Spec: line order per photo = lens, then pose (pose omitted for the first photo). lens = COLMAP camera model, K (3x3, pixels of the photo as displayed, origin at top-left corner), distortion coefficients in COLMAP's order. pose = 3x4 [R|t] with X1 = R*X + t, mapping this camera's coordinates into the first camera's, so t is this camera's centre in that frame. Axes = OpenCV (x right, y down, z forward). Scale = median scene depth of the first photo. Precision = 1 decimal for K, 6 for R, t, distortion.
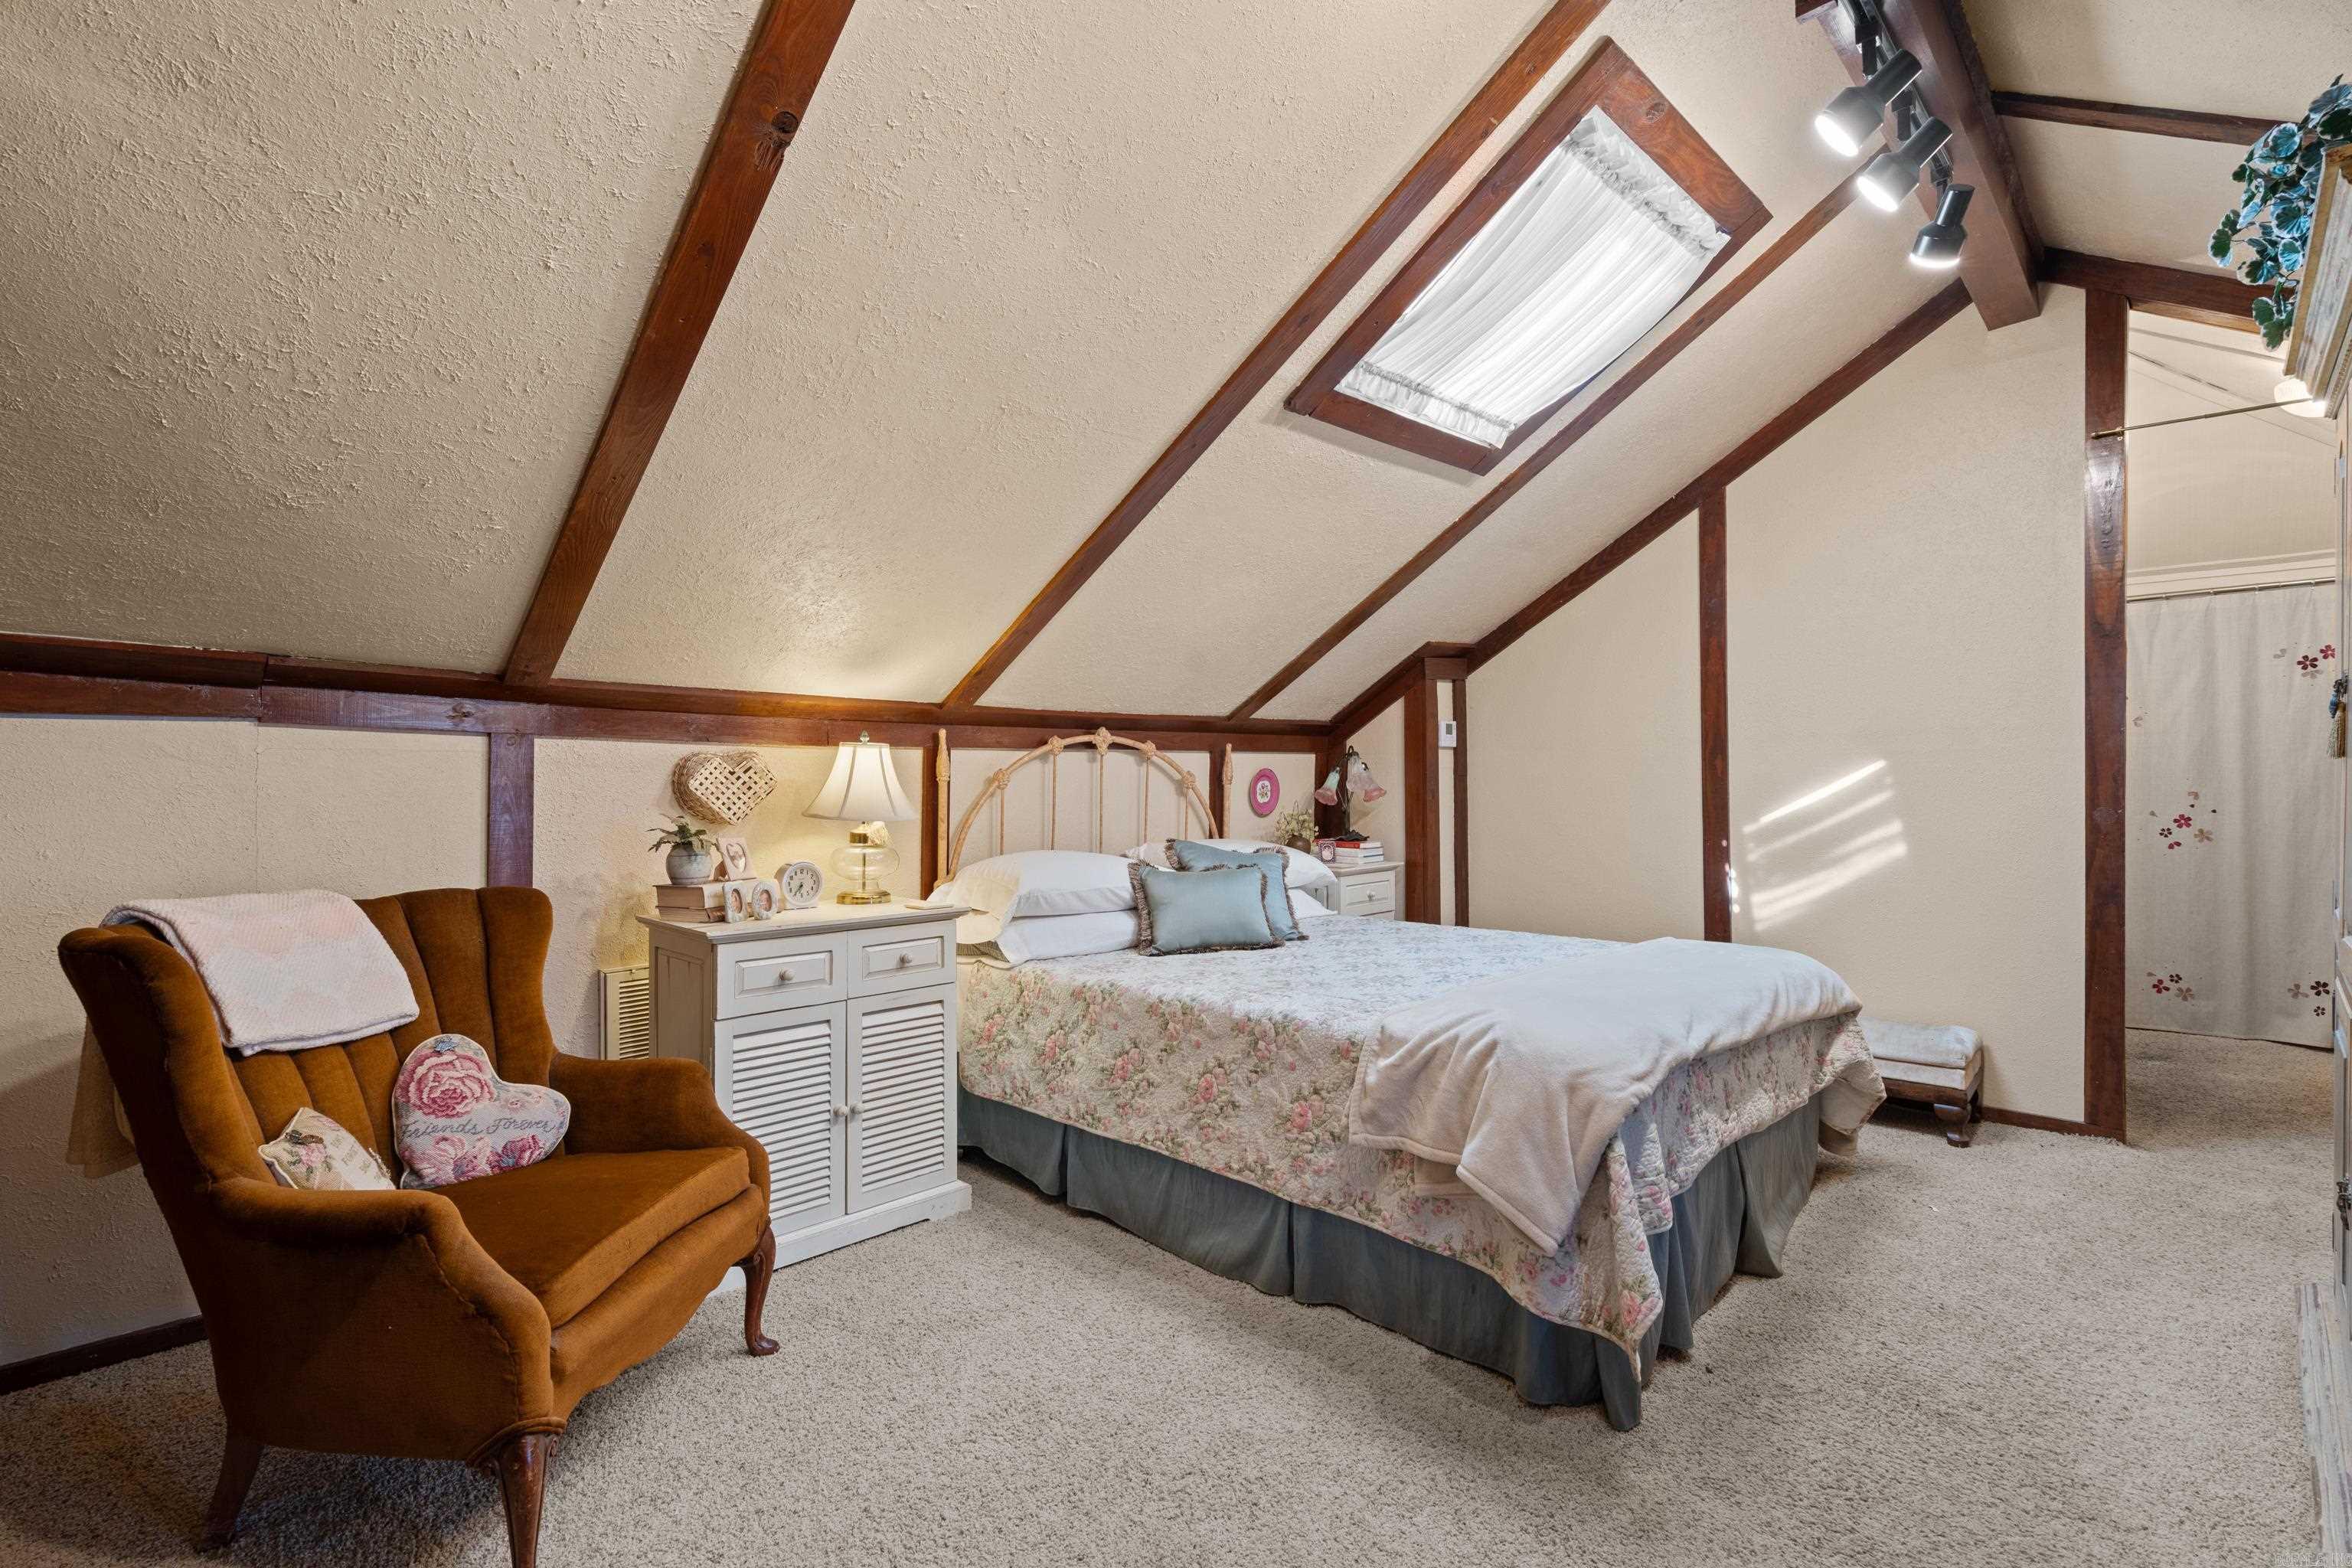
lens RADIAL K [[1076.5, 0, 1181.3], [0, 1076.5, 772.4], [0, 0, 1]] dist [-0.003423, 0.002581]
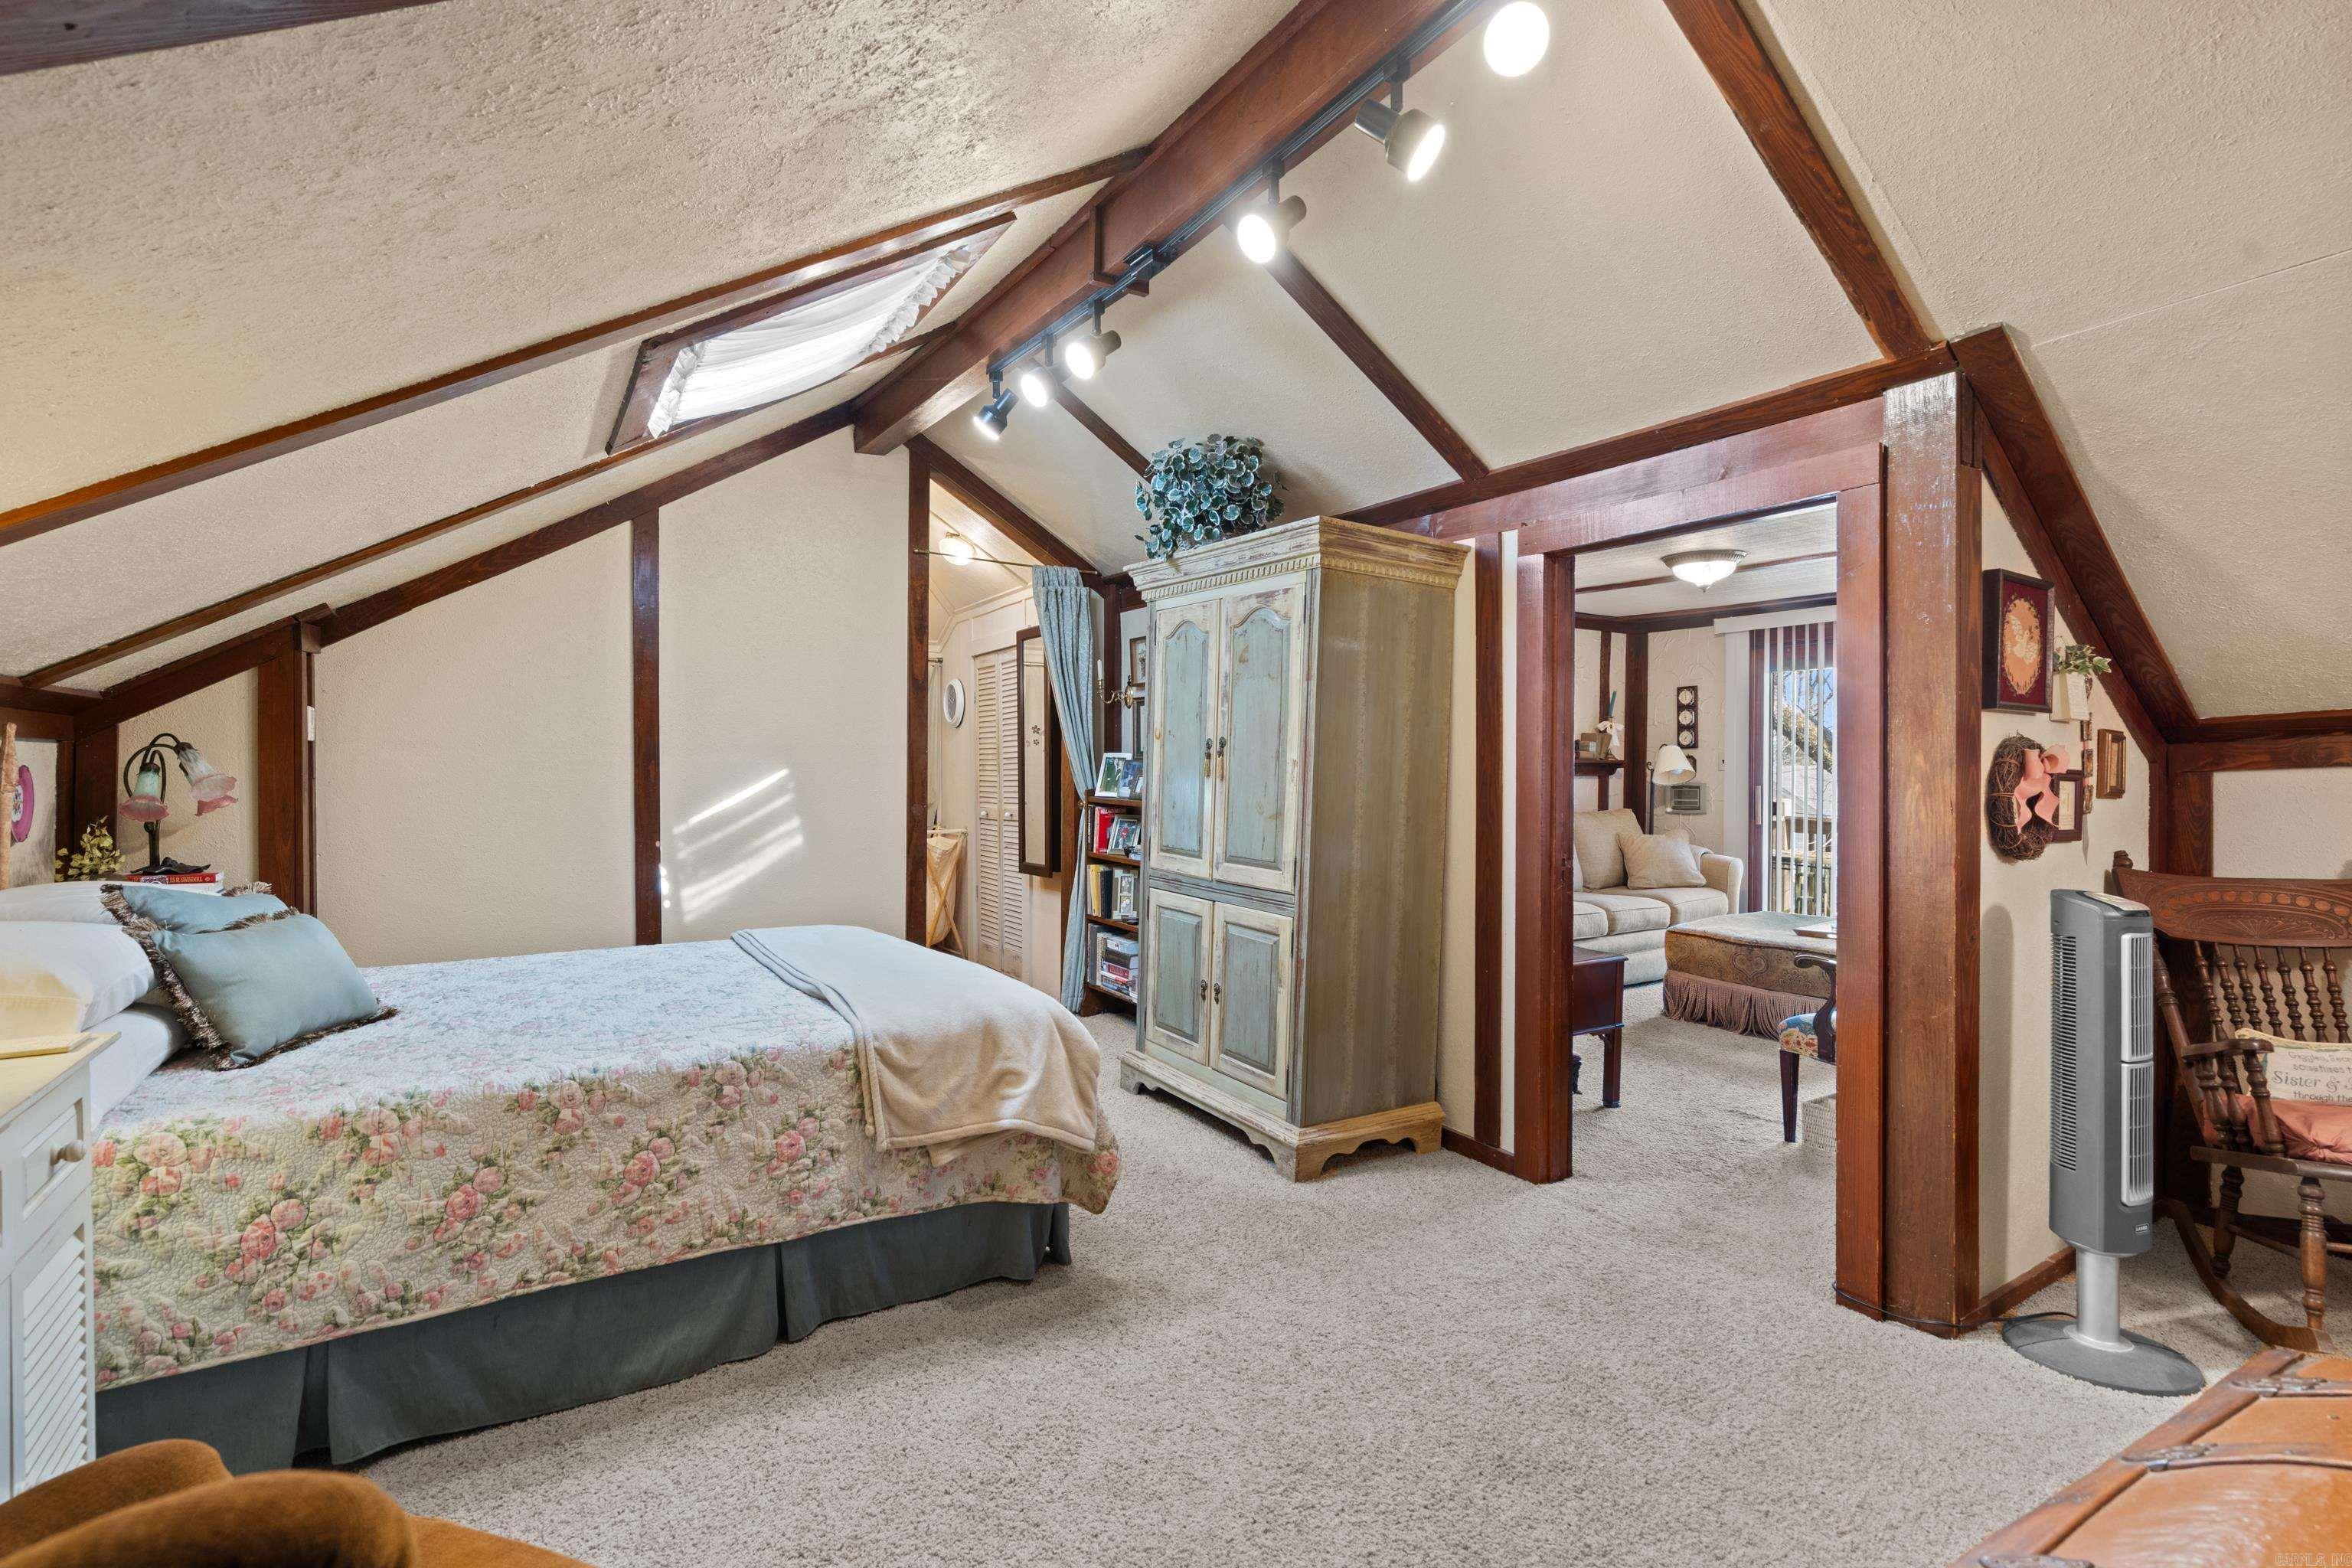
lens RADIAL K [[1076.5, 0, 1179.3], [0, 1076.5, 790.0], [0, 0, 1]] dist [-0.003423, 0.002581]
pose [[0.221214, -0.005414, 0.975210, -0.508020], [-0.013247, 0.999876, 0.008556, -0.004286], [-0.975135, -0.014812, 0.221115, 0.321541]]
